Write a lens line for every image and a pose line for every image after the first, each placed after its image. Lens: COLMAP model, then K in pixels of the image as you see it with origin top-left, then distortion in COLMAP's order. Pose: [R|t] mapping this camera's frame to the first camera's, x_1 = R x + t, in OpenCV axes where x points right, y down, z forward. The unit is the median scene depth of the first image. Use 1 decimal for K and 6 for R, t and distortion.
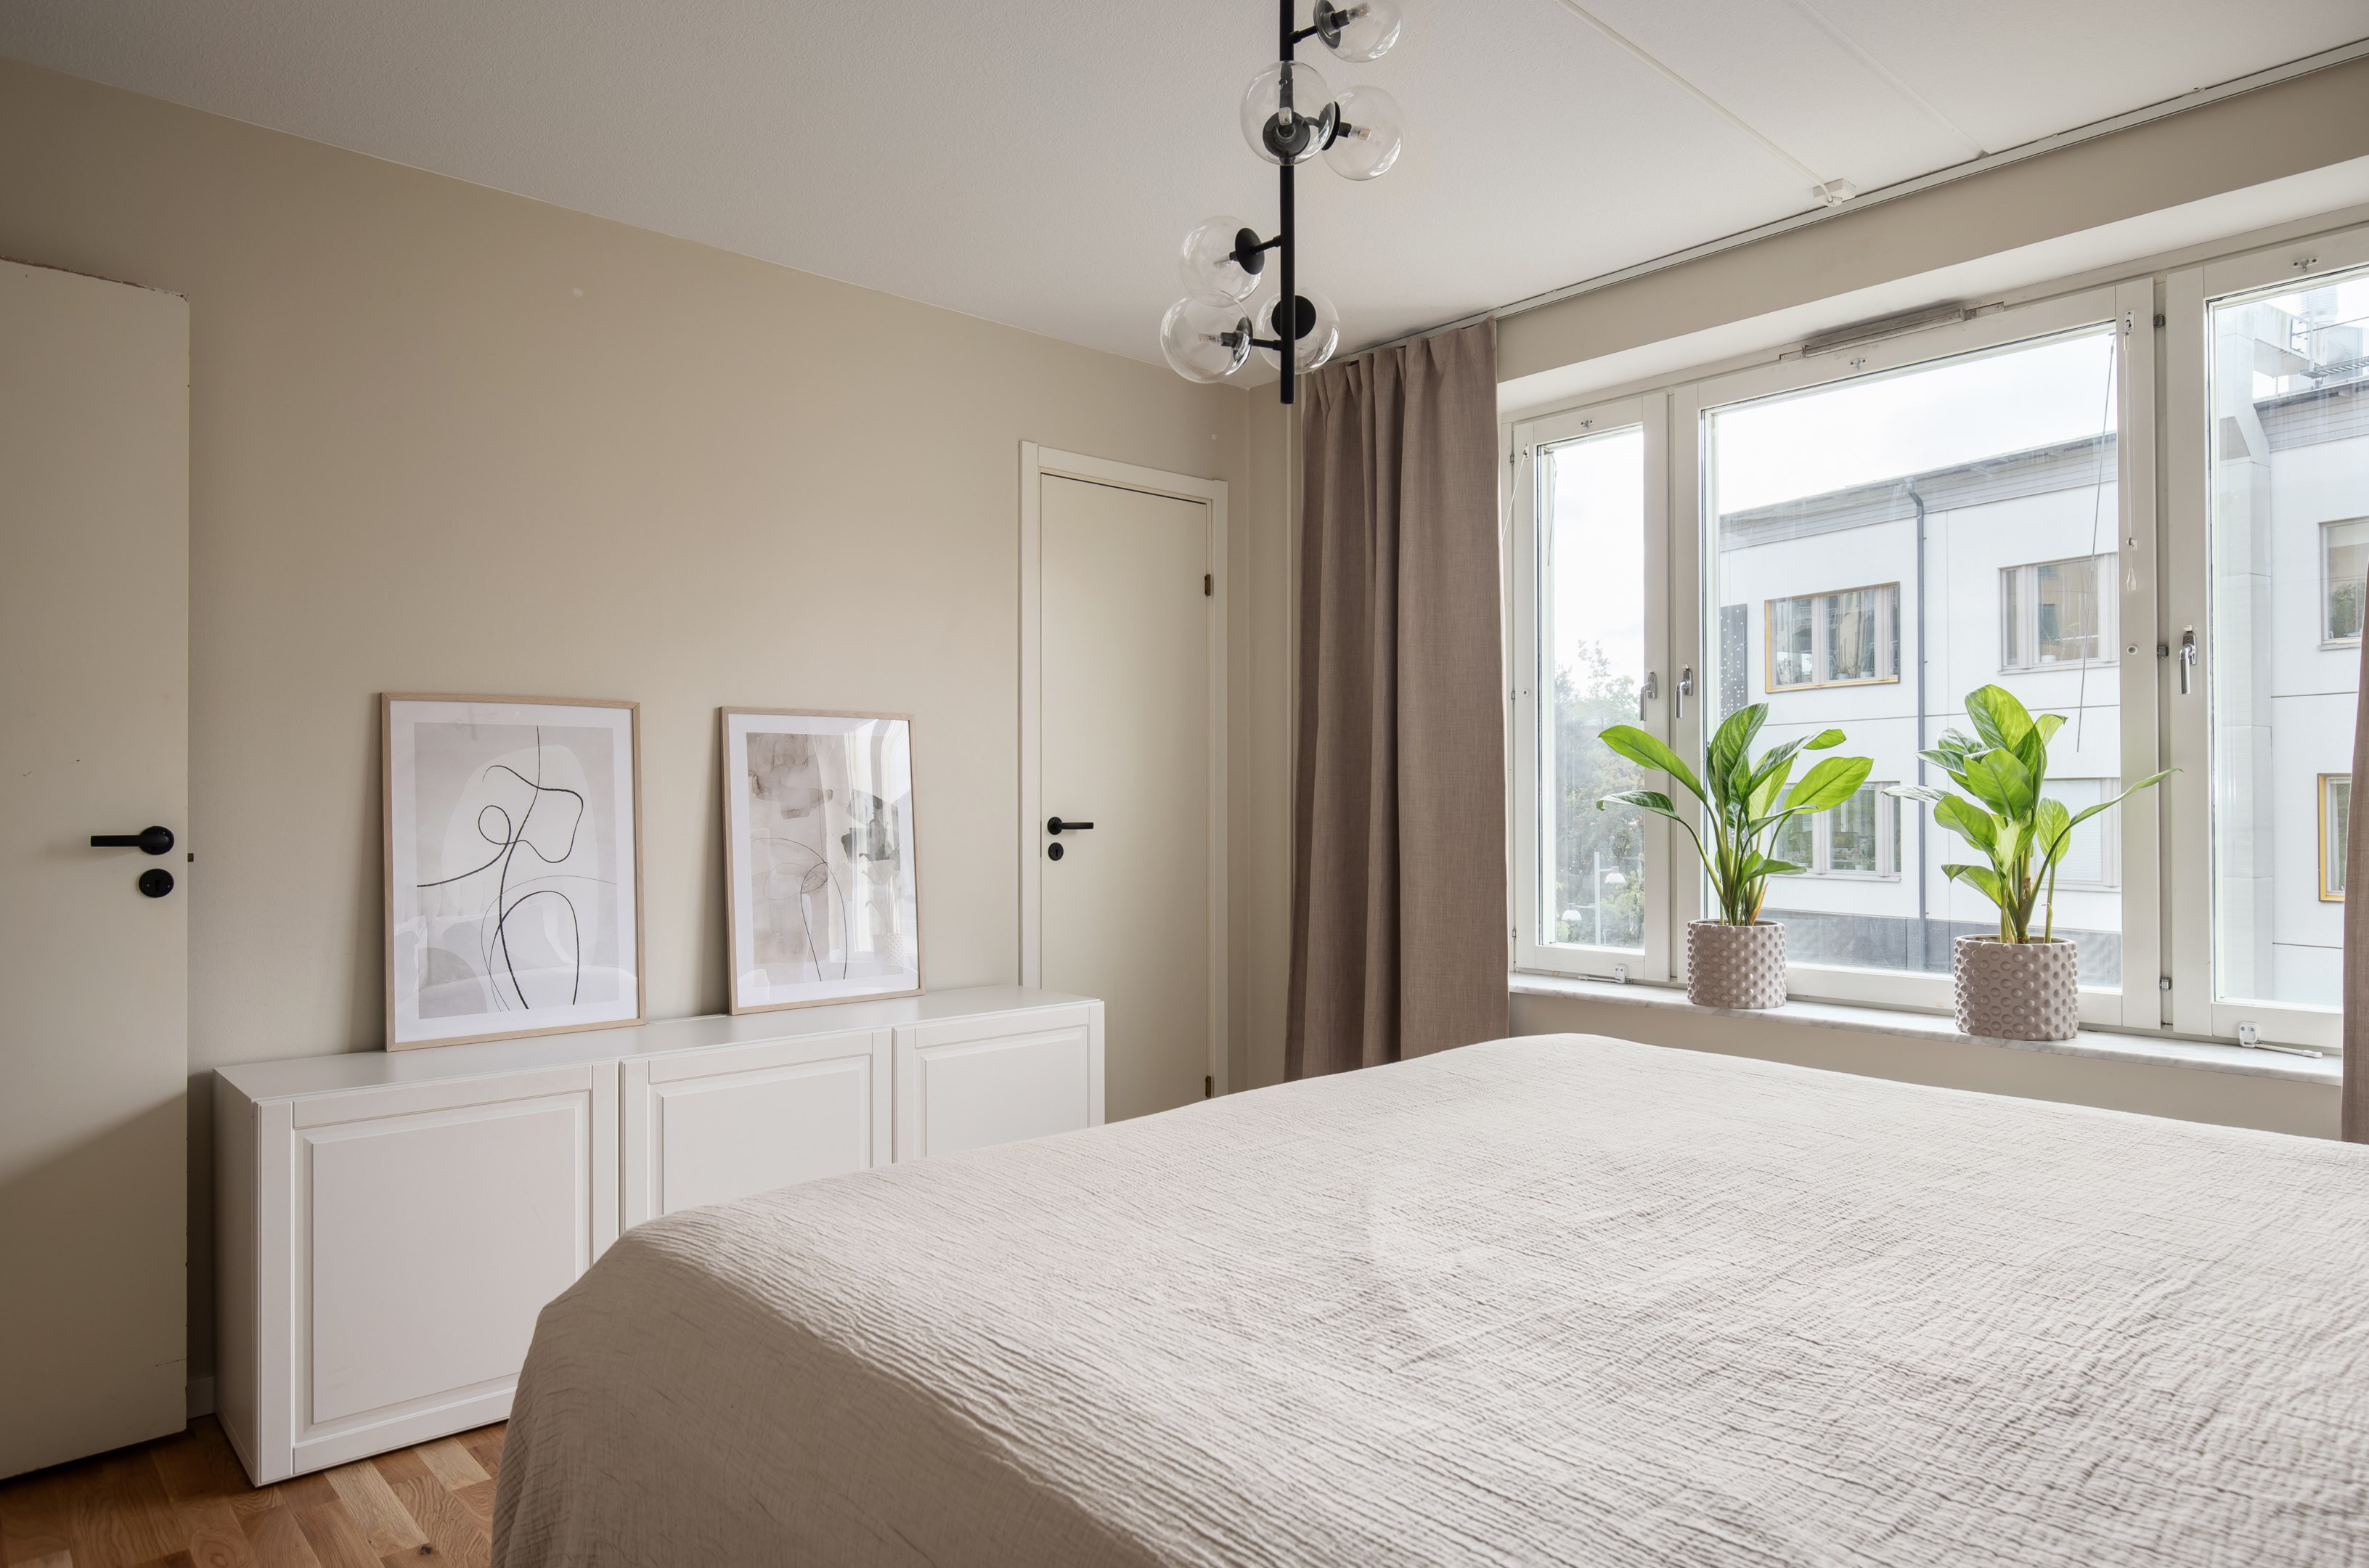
lens RADIAL K [[1408.0, 0, 1176.6], [0, 1408.0, 791.1], [0, 0, 1]] dist [0.001059, -0.002051]
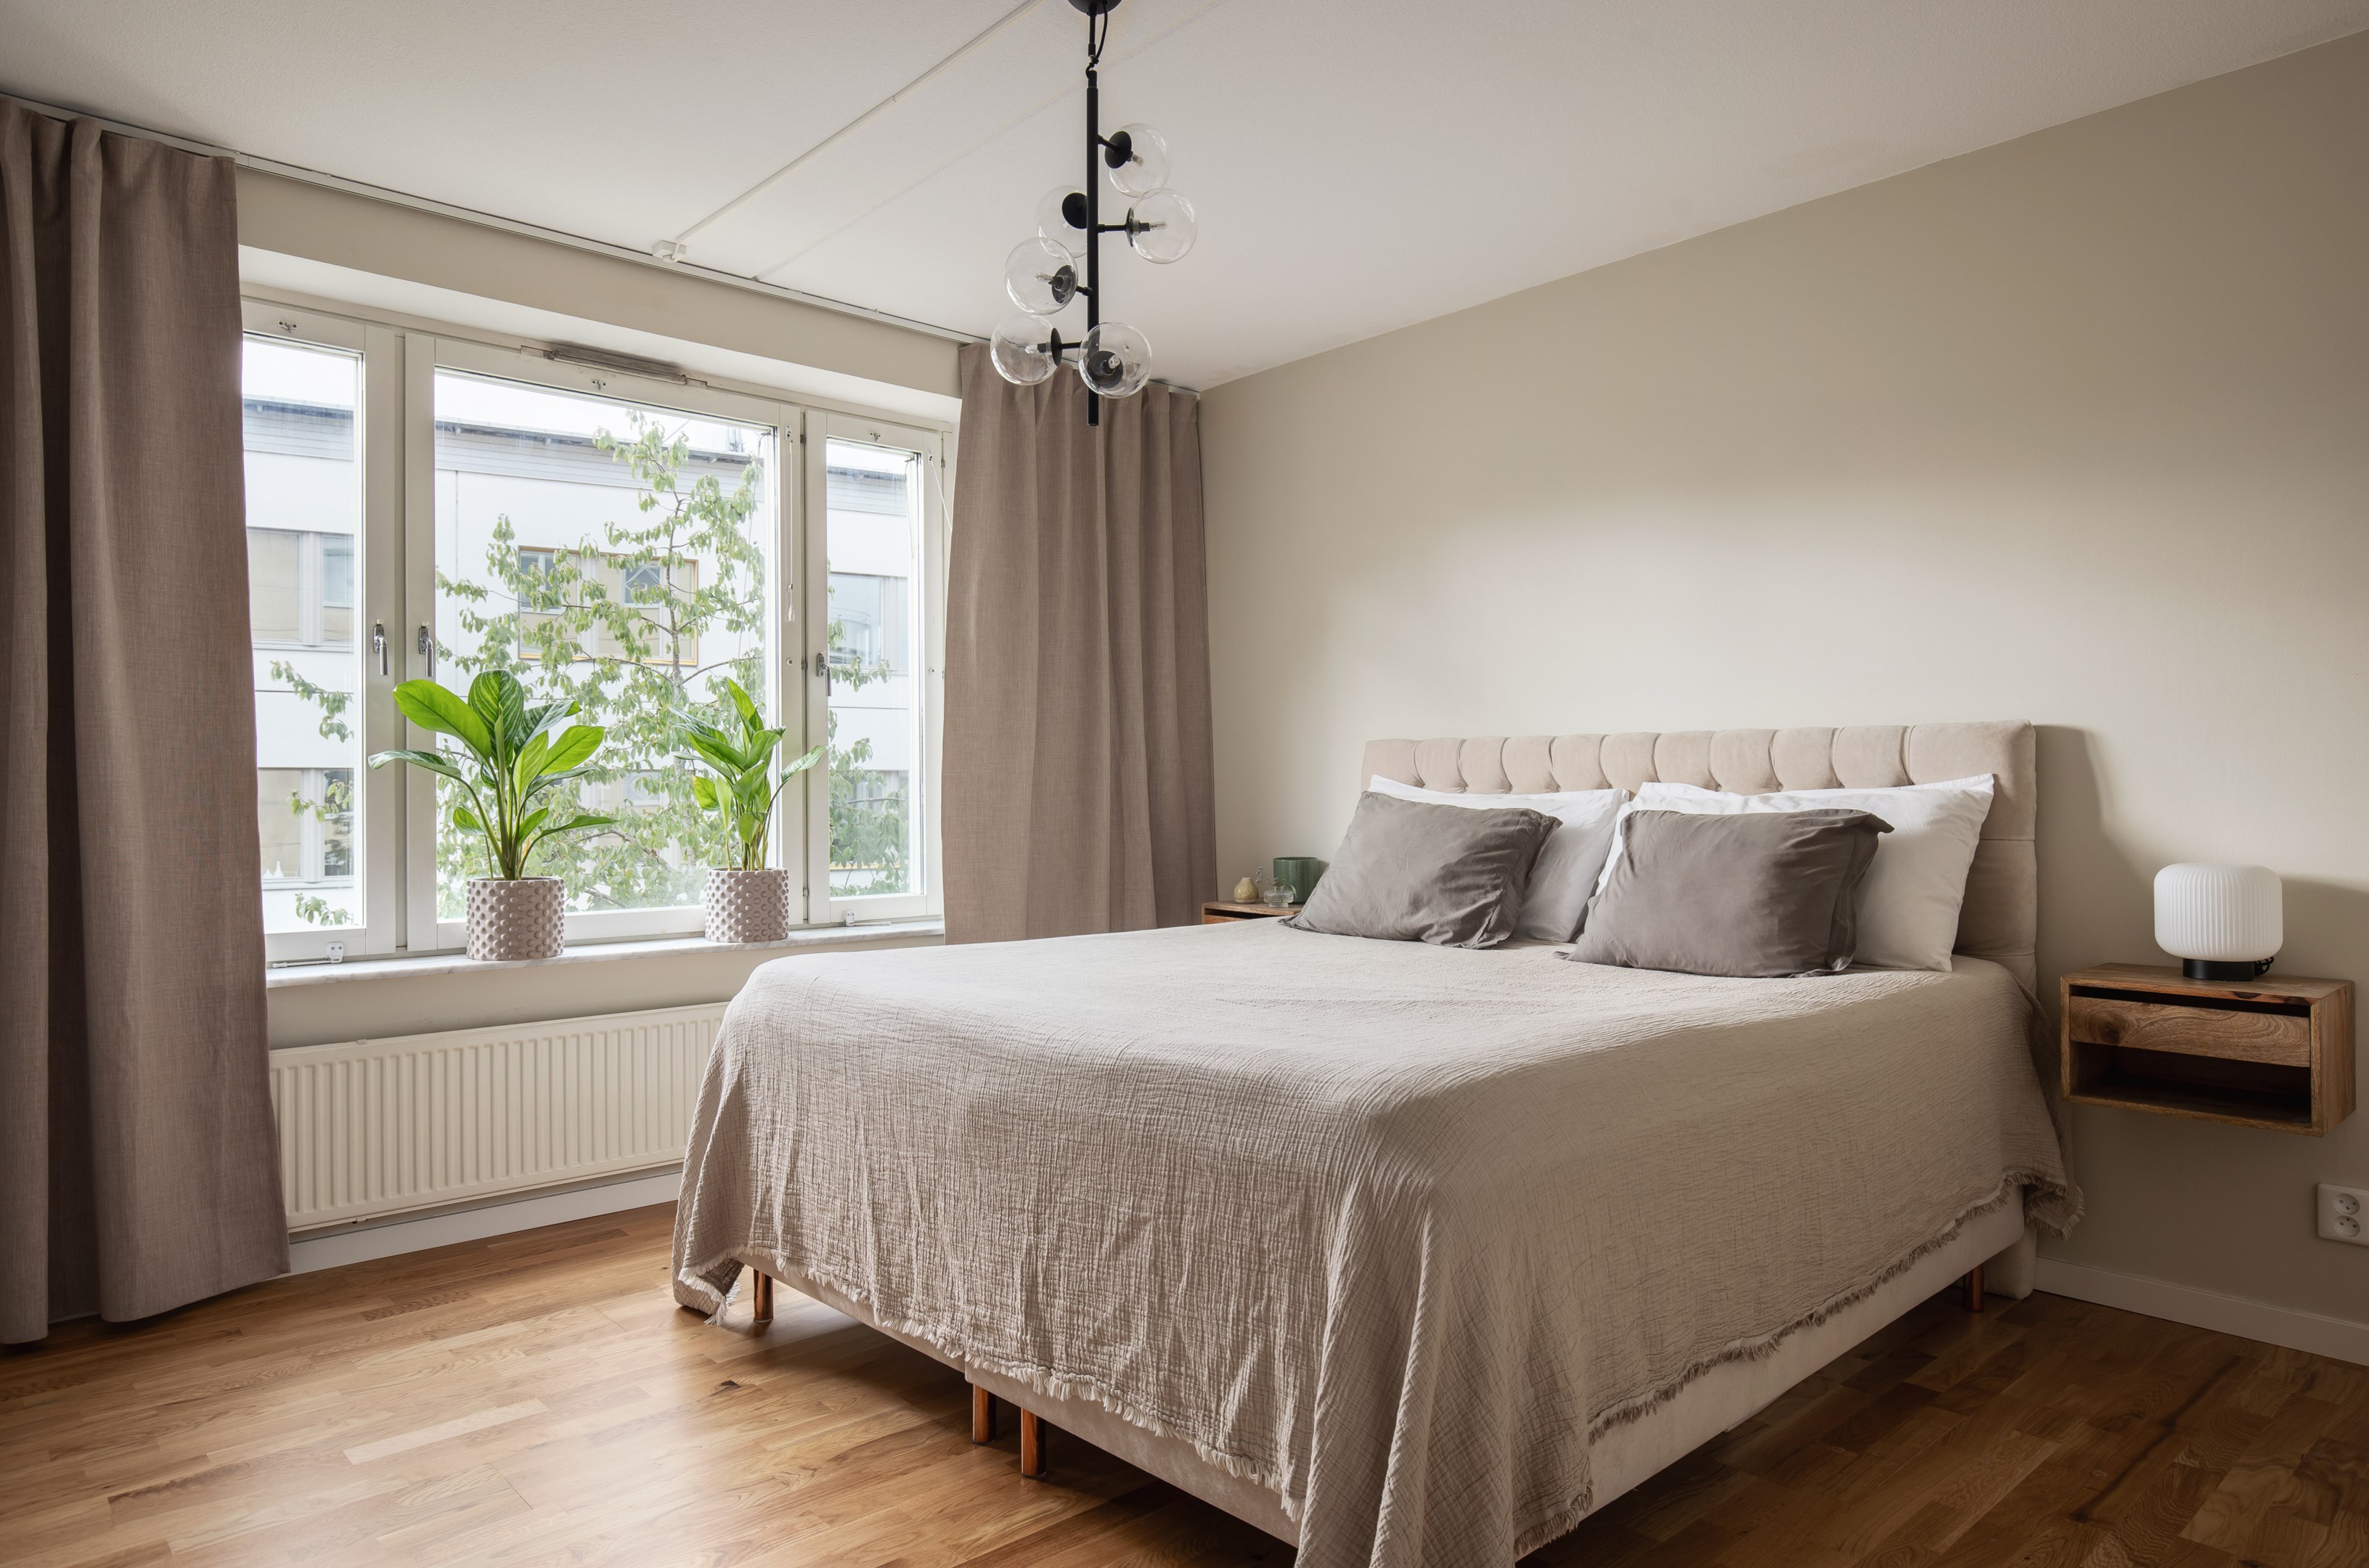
lens RADIAL K [[1455.0, 0, 1171.7], [0, 1455.0, 791.2], [0, 0, 1]] dist [-0.029191, -0.000854]
pose [[-0.006443, 0.005930, 0.999962, -0.748598], [-0.005021, 0.999970, -0.005963, 0.035705], [-0.999967, -0.005059, -0.006413, 0.578599]]
